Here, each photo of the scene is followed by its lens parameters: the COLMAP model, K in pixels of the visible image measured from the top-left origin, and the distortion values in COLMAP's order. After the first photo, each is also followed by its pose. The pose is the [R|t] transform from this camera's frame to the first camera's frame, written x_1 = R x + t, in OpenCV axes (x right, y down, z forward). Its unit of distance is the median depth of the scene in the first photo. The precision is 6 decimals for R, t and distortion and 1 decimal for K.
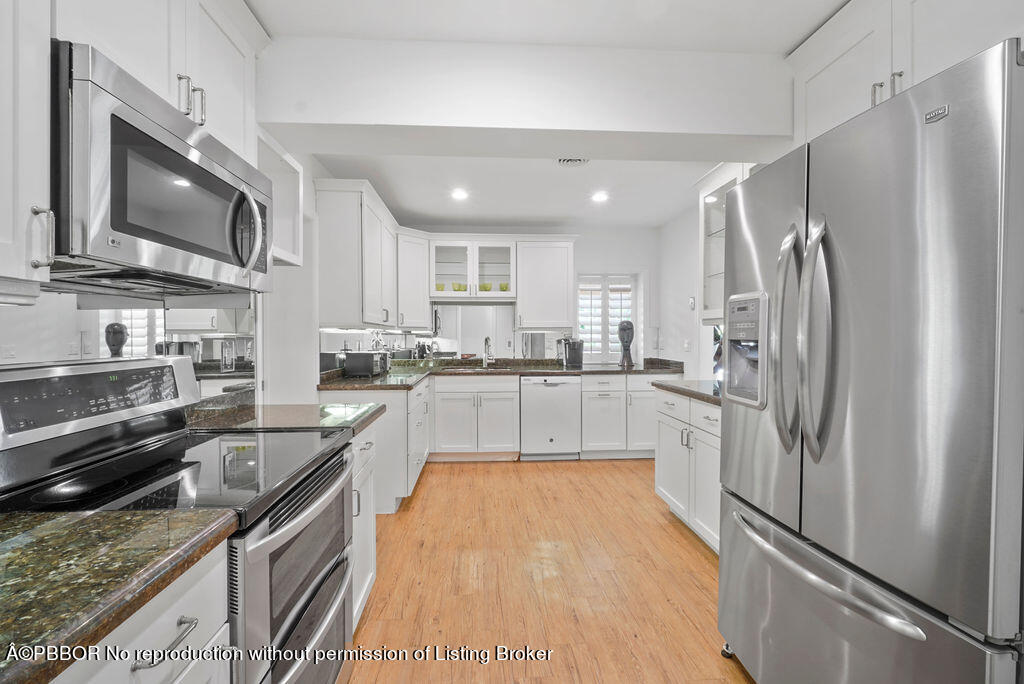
lens RADIAL K [[451.8, 0, 509.5], [0, 451.8, 338.6], [0, 0, 1]] dist [-0.000731, -0.004062]
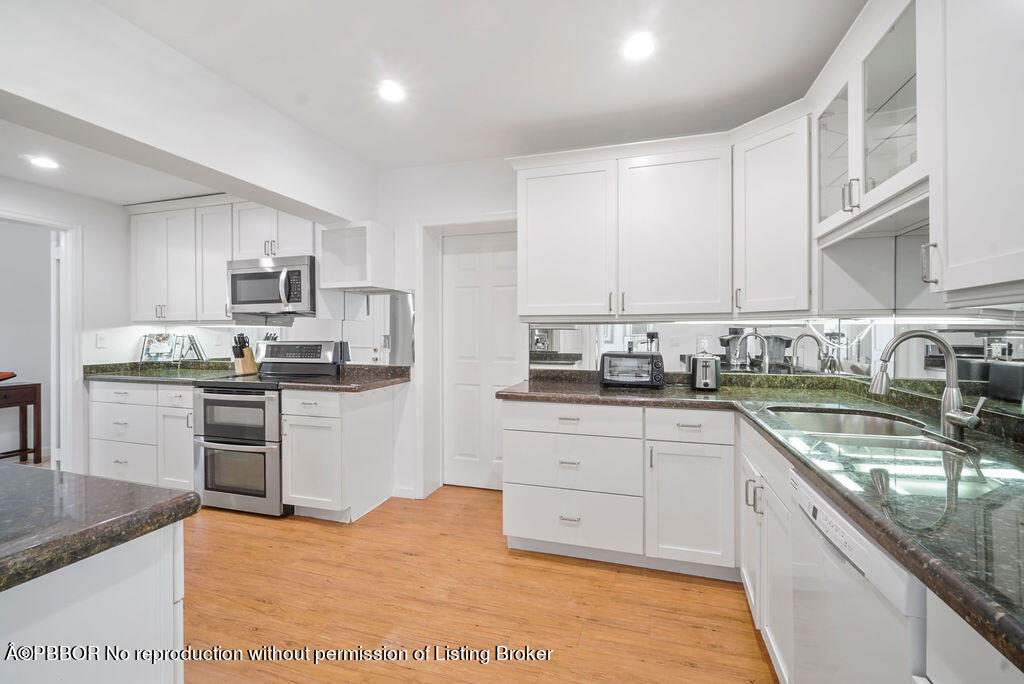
lens RADIAL K [[451.8, 0, 508.1], [0, 451.8, 339.7], [0, 0, 1]] dist [-0.000731, -0.004062]
pose [[-0.369268, 0.004574, -0.929312, 0.481860], [-0.010722, 0.999900, 0.009181, 0.003731], [0.929261, 0.013354, -0.369182, 1.241498]]
